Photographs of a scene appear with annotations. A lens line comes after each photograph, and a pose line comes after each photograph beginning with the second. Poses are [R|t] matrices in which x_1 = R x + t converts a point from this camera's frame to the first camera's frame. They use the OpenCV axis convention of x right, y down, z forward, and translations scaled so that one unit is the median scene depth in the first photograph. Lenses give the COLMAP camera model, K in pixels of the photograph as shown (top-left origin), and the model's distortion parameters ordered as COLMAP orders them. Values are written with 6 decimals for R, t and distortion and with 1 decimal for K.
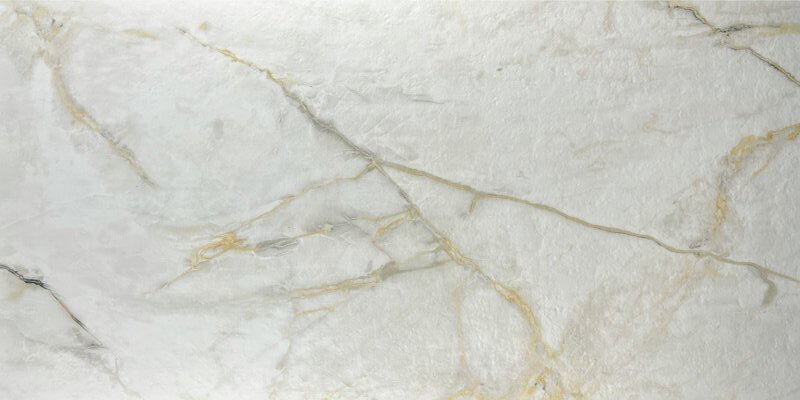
lens RADIAL K [[661.3, 0, 394.9], [0, 661.3, 198.0], [0, 0, 1]] dist [0.033762, -0.046046]
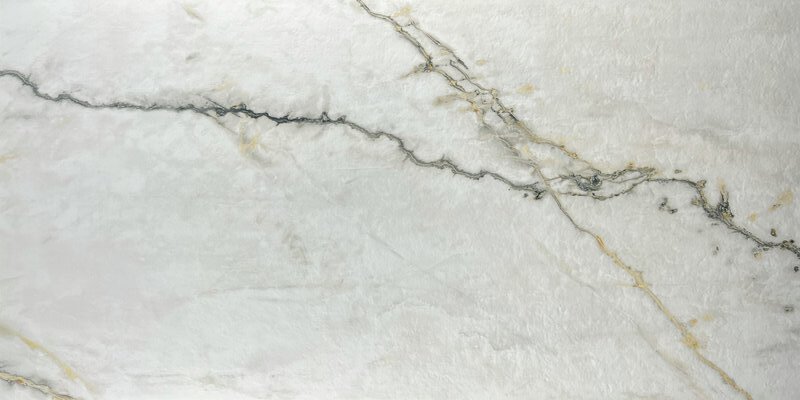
lens RADIAL K [[661.3, 0, 405.9], [0, 661.3, 214.6], [0, 0, 1]] dist [0.033762, -0.046046]
pose [[0.999941, 0.010185, -0.003699, 0.956698], [-0.010099, 0.999693, 0.022623, 0.240829], [0.003928, -0.022585, 0.999737, -0.002802]]
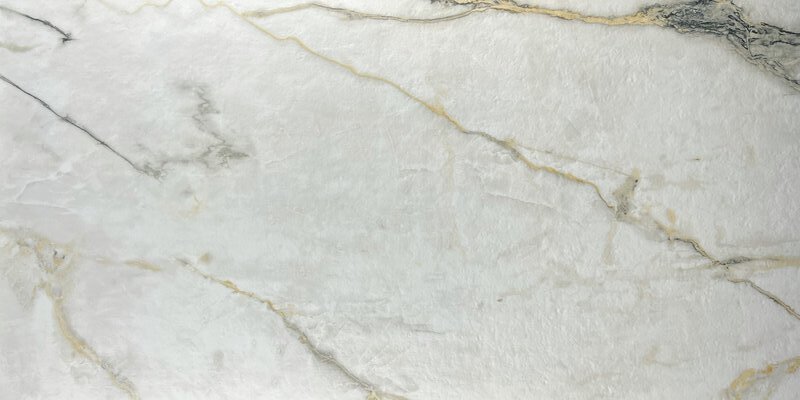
lens RADIAL K [[661.3, 0, 394.9], [0, 661.3, 184.9], [0, 0, 1]] dist [0.033762, -0.046046]
pose [[0.999986, 0.005214, -0.000971, -0.000626], [-0.005226, 0.999905, -0.012785, -0.355184], [0.000904, 0.012790, 0.999918, -0.004371]]
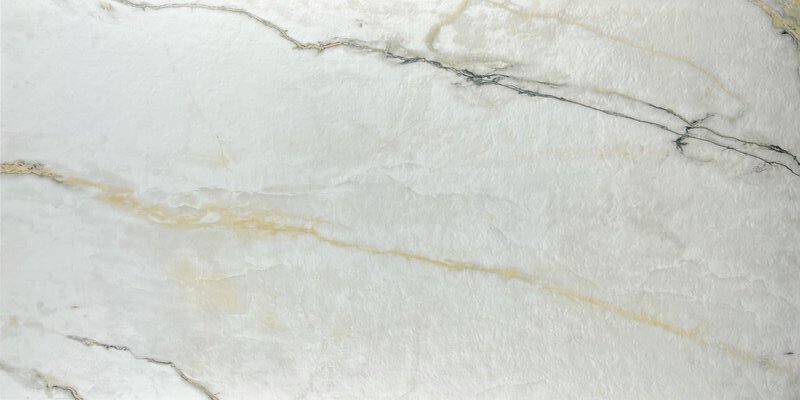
lens RADIAL K [[661.3, 0, 401.1], [0, 661.3, 195.8], [0, 0, 1]] dist [0.033762, -0.046046]
pose [[0.999972, -0.000425, -0.007458, 0.958524], [0.000469, 0.999982, 0.005946, -0.583976], [0.007455, -0.005950, 0.999955, -0.003863]]
